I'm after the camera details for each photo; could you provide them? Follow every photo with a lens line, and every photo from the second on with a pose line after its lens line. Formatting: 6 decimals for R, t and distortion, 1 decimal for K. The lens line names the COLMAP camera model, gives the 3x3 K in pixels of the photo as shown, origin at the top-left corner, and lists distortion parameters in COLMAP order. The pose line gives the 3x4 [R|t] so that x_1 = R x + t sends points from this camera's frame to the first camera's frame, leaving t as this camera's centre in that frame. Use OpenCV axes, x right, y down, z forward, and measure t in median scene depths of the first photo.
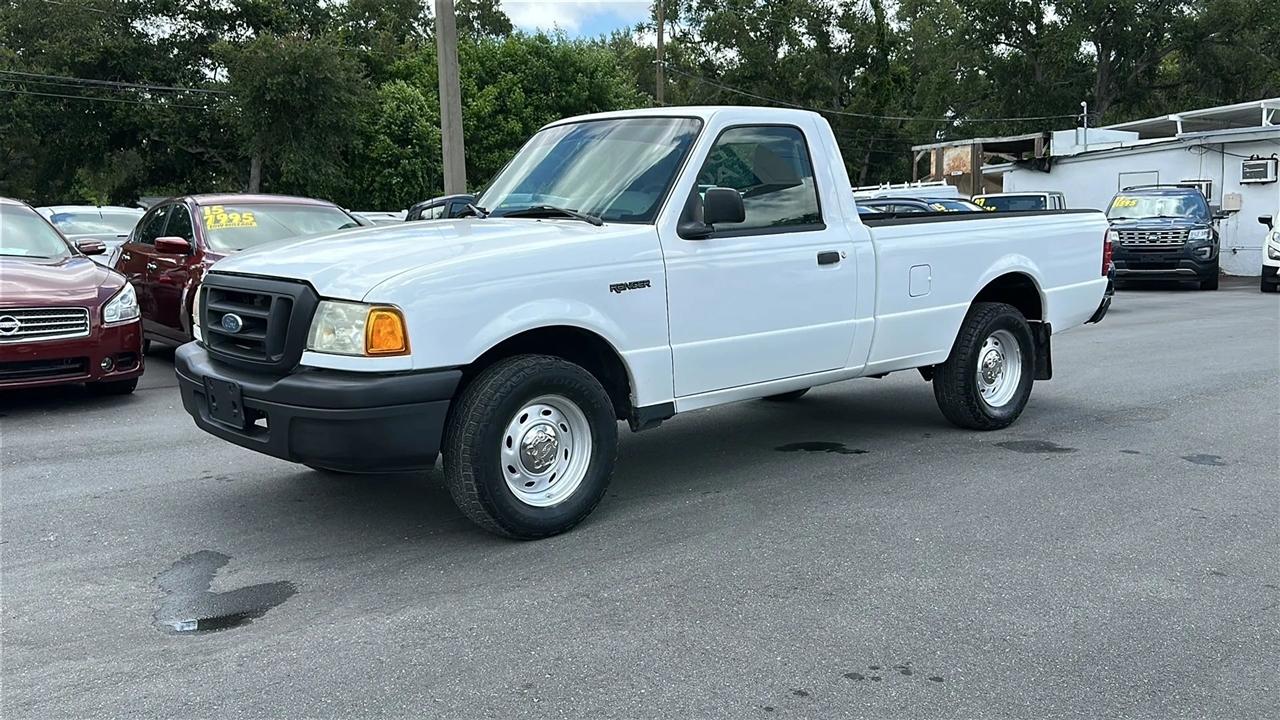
lens RADIAL K [[1140.4, 0, 640.0], [0, 1140.4, 360.0], [0, 0, 1]] dist [0.144677, -0.245429]
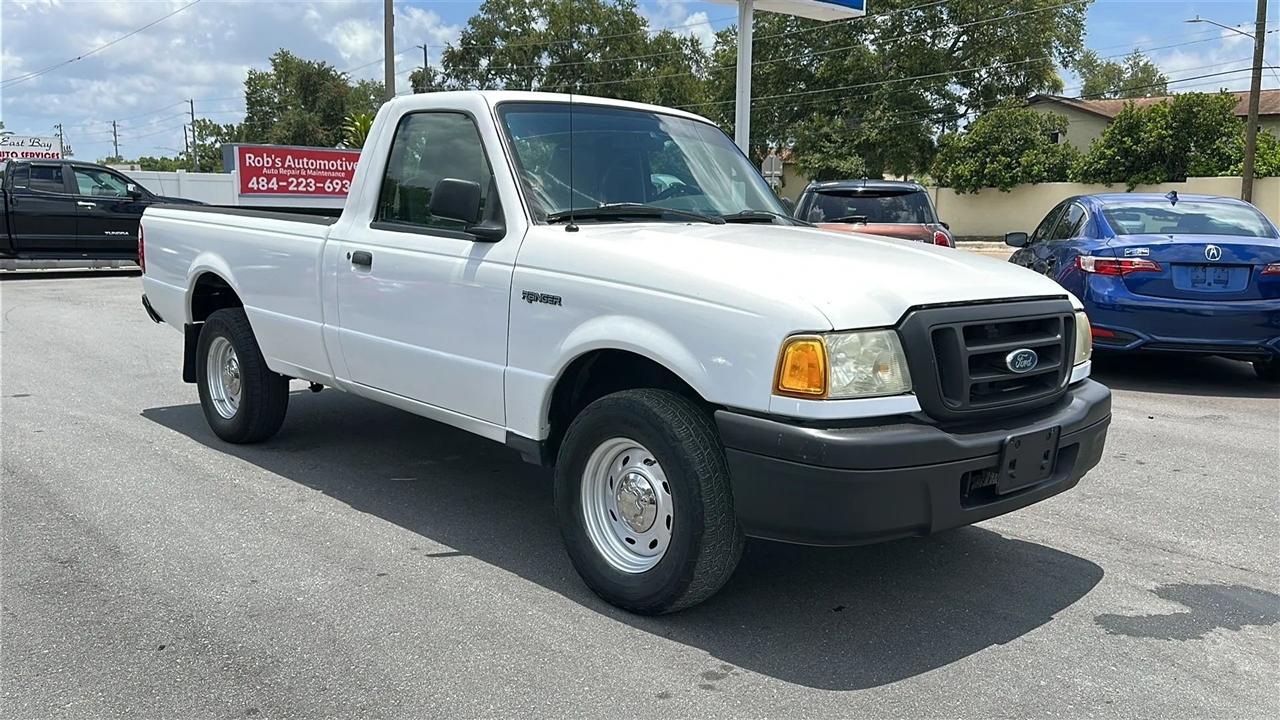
lens RADIAL K [[1071.8, 0, 637.6], [0, 1071.8, 364.6], [0, 0, 1]] dist [0.193233, -0.417314]
pose [[-0.046957, -0.131301, 0.990230, -0.730874], [0.102857, 0.985418, 0.135540, -0.106748], [-0.993587, 0.108217, -0.032767, 0.865105]]
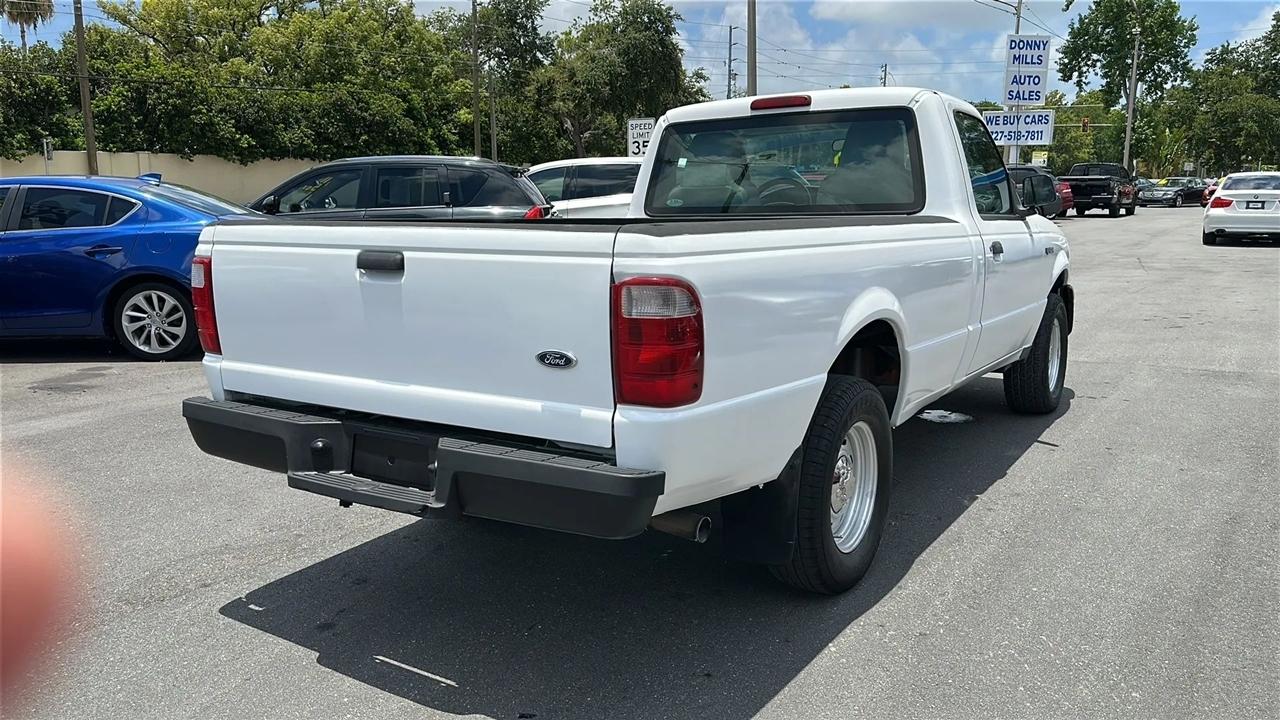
lens RADIAL K [[970.0, 0, 644.0], [0, 970.0, 356.0], [0, 0, 1]] dist [0.079949, -0.131169]
pose [[-0.958185, 0.067428, -0.278091, 0.362912], [-0.014667, 0.958990, 0.283060, -0.209732], [0.285773, 0.275302, -0.917901, 1.555655]]
